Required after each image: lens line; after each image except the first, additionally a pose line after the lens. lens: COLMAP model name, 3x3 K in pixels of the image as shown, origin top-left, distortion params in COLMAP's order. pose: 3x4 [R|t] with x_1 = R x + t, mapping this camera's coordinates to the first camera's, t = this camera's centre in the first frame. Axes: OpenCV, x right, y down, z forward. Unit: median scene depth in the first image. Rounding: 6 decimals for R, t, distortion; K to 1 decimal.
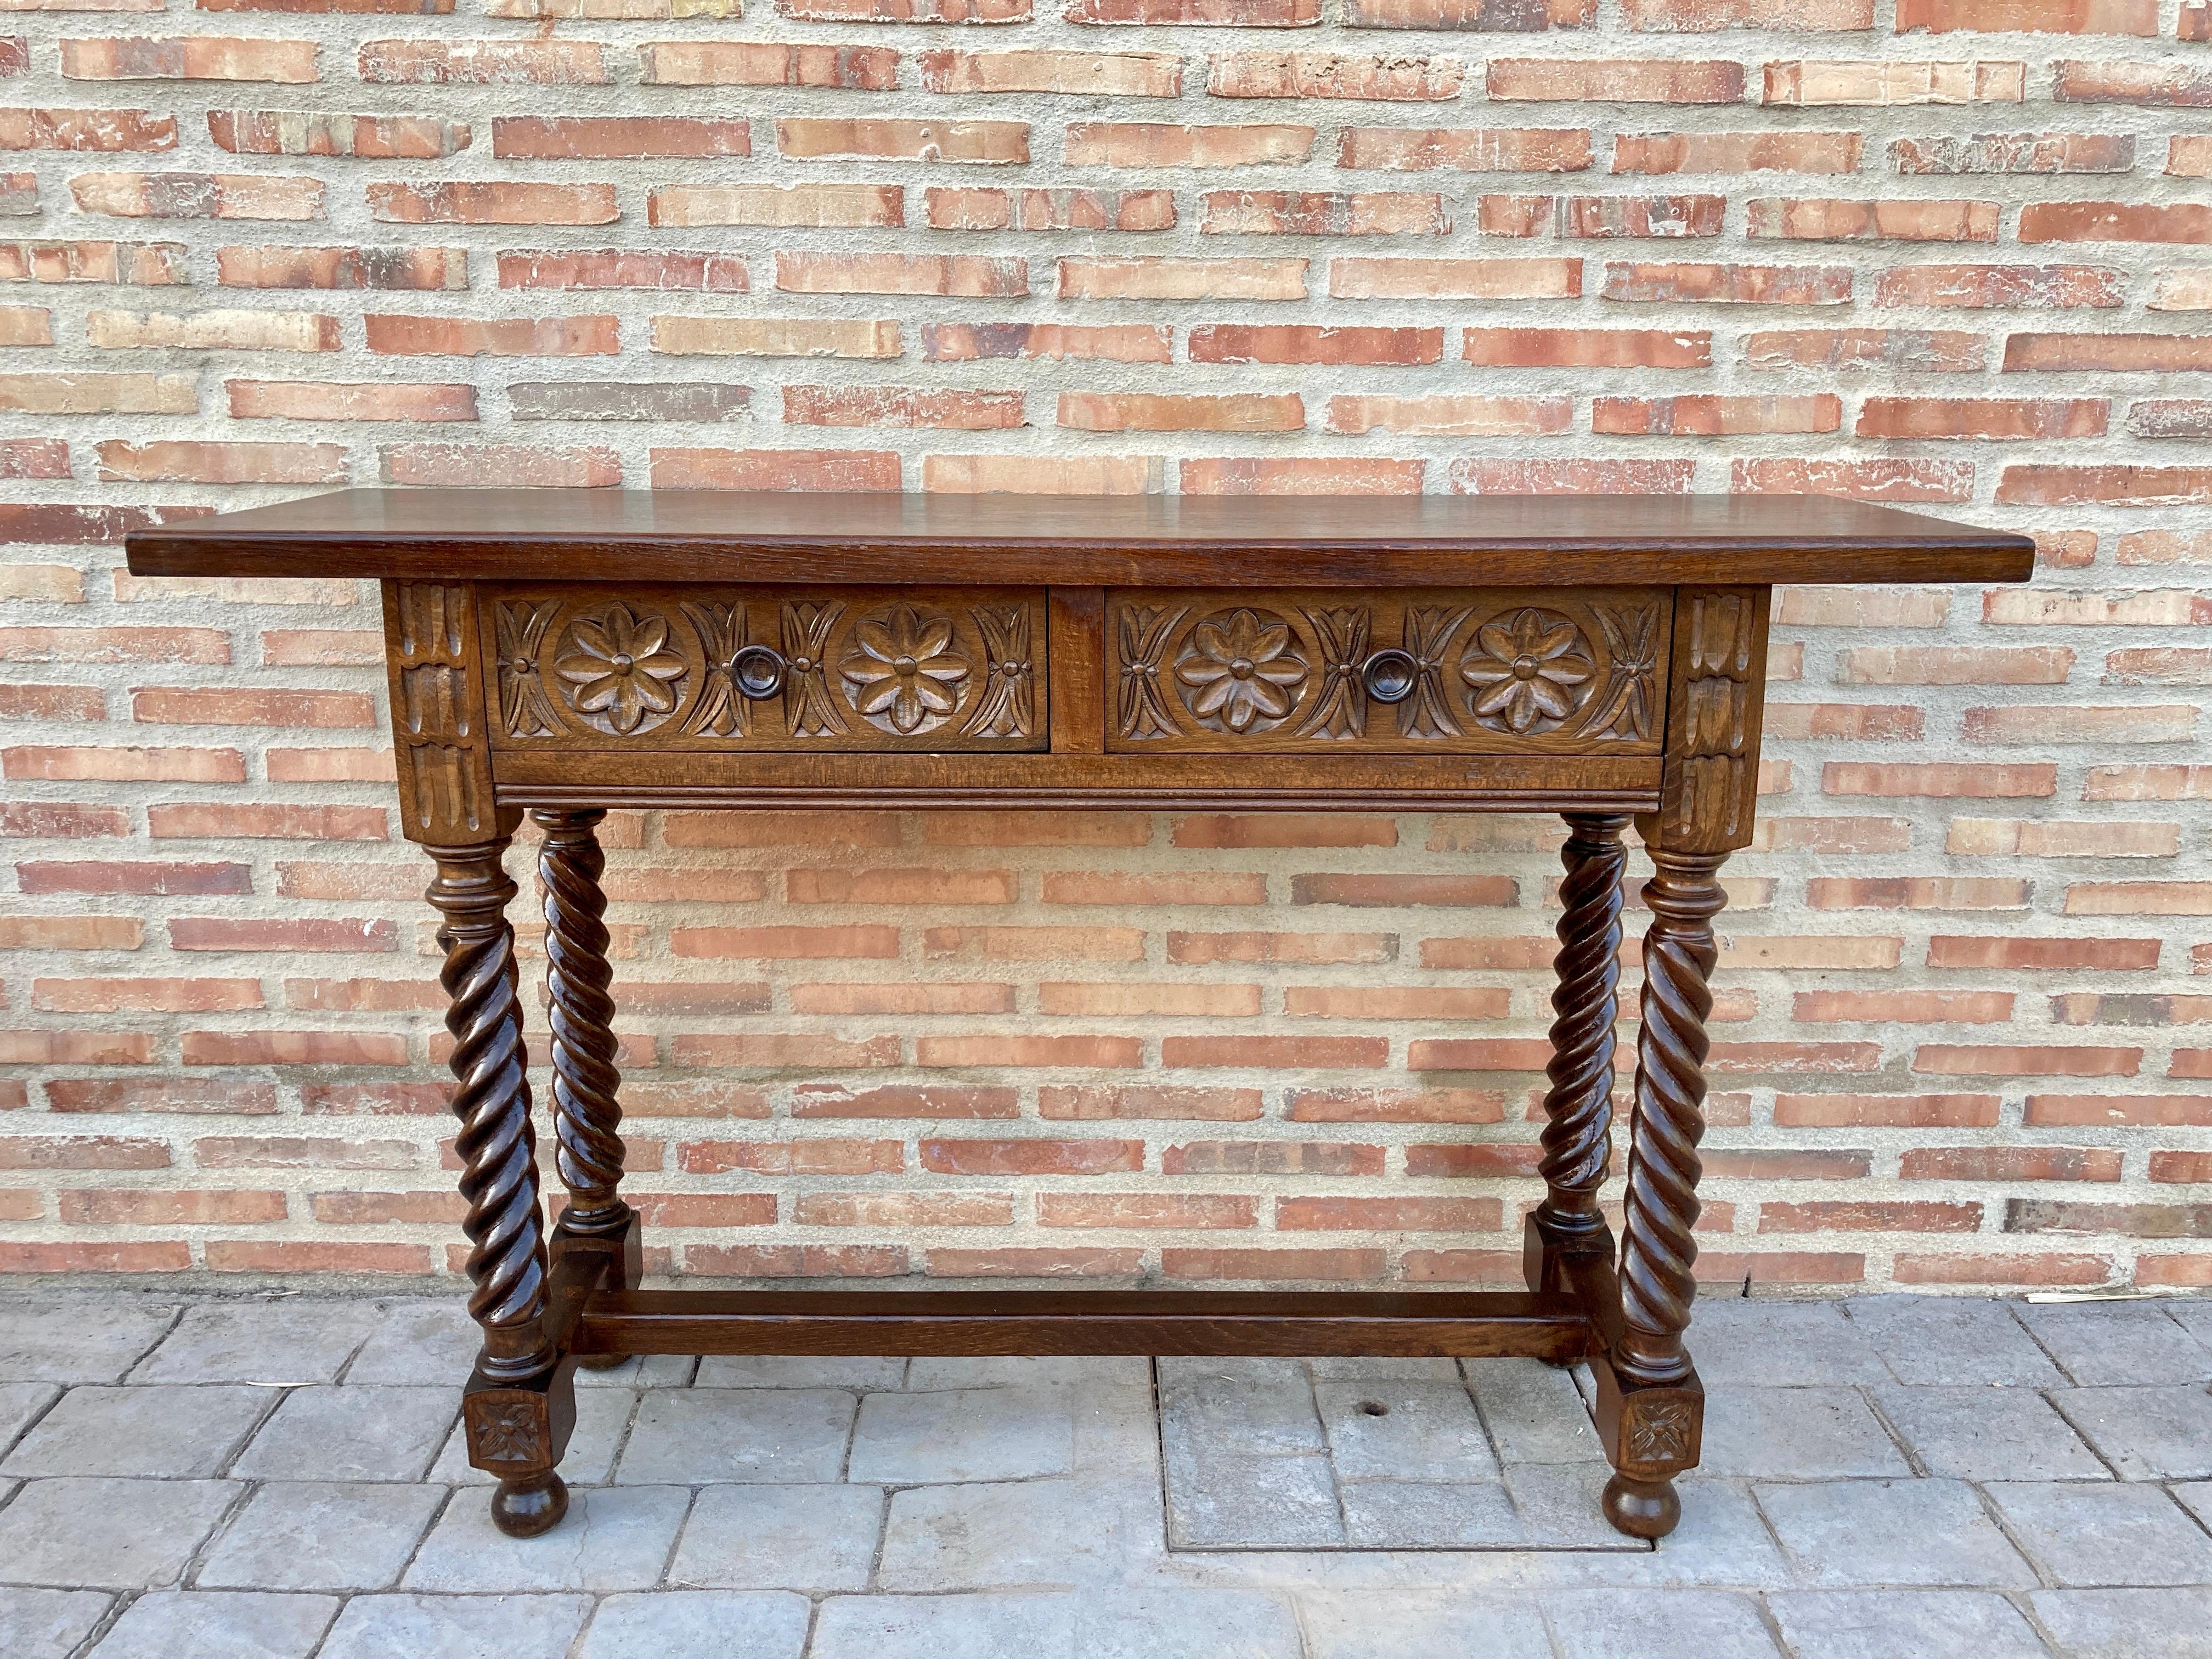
lens RADIAL K [[1854.7, 0, 1113.8], [0, 1854.7, 818.7], [0, 0, 1]] dist [0.067659, -0.195596]
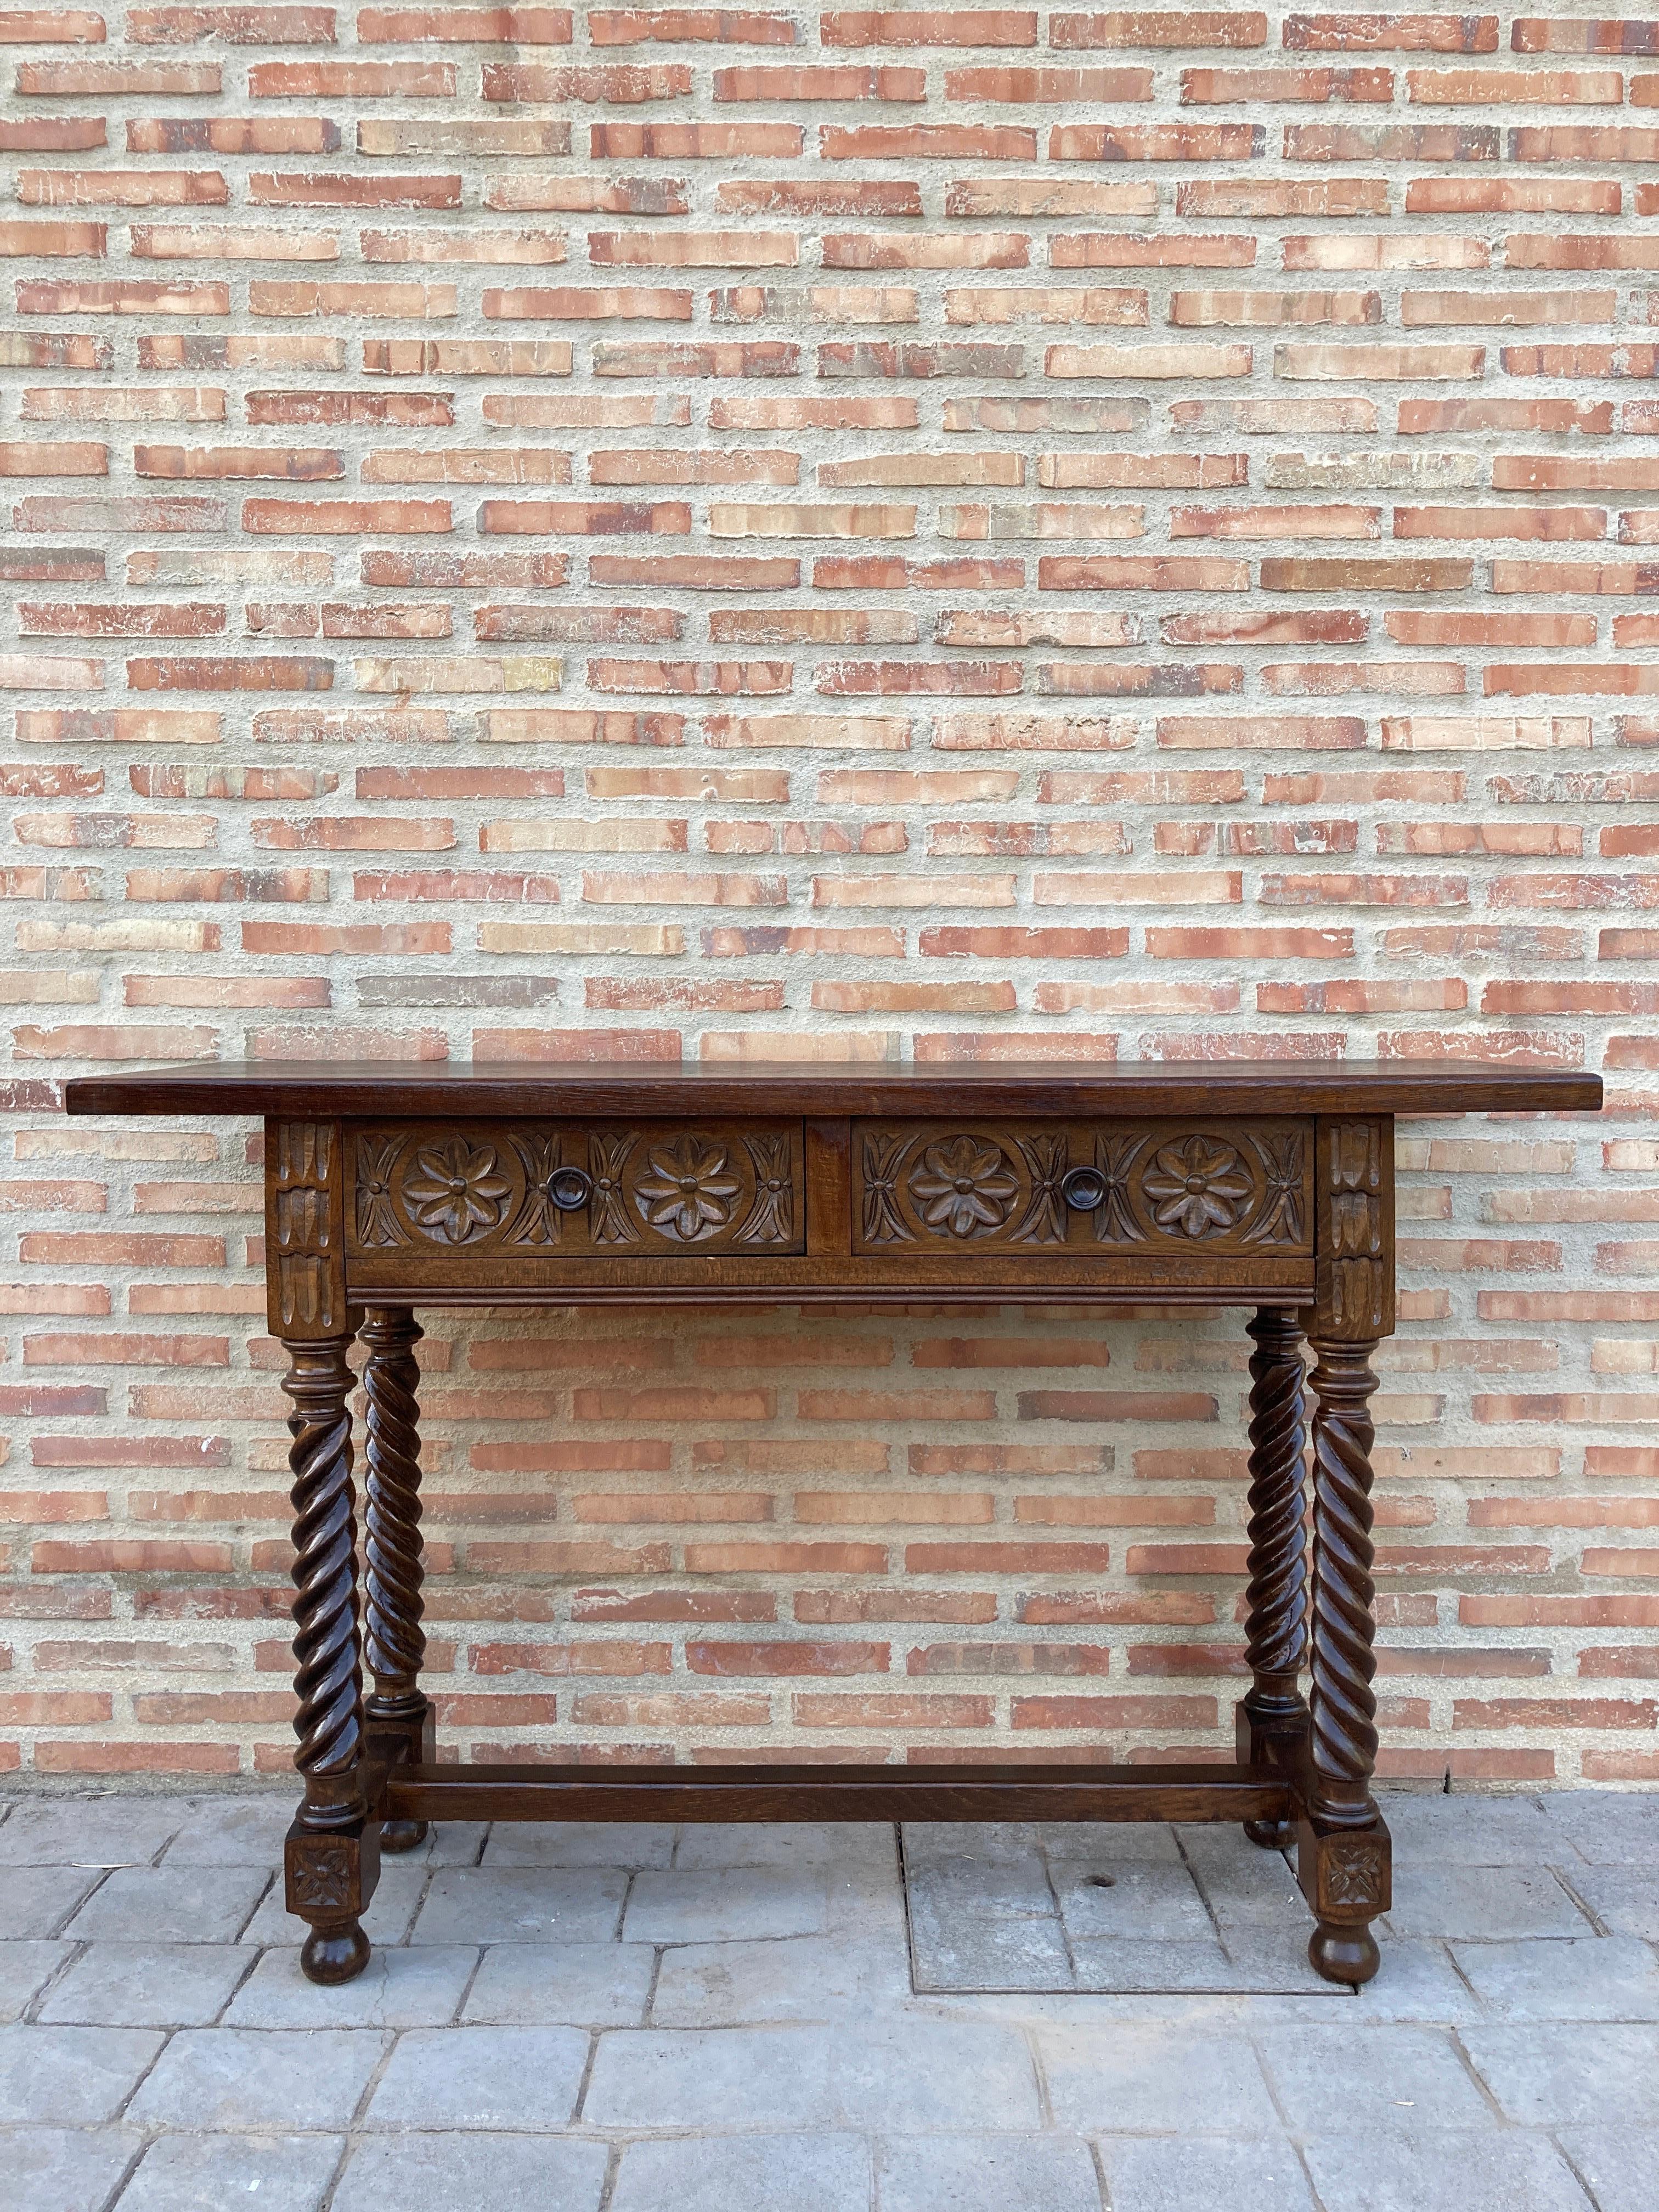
lens RADIAL K [[1854.7, 0, 844.3], [0, 1854.7, 1091.9], [0, 0, 1]] dist [0.067659, -0.195596]
pose [[0.999941, -0.006075, -0.009026, 0.001383], [0.004195, 0.980713, -0.195410, 0.076769], [0.010039, 0.195360, 0.980680, -0.165677]]
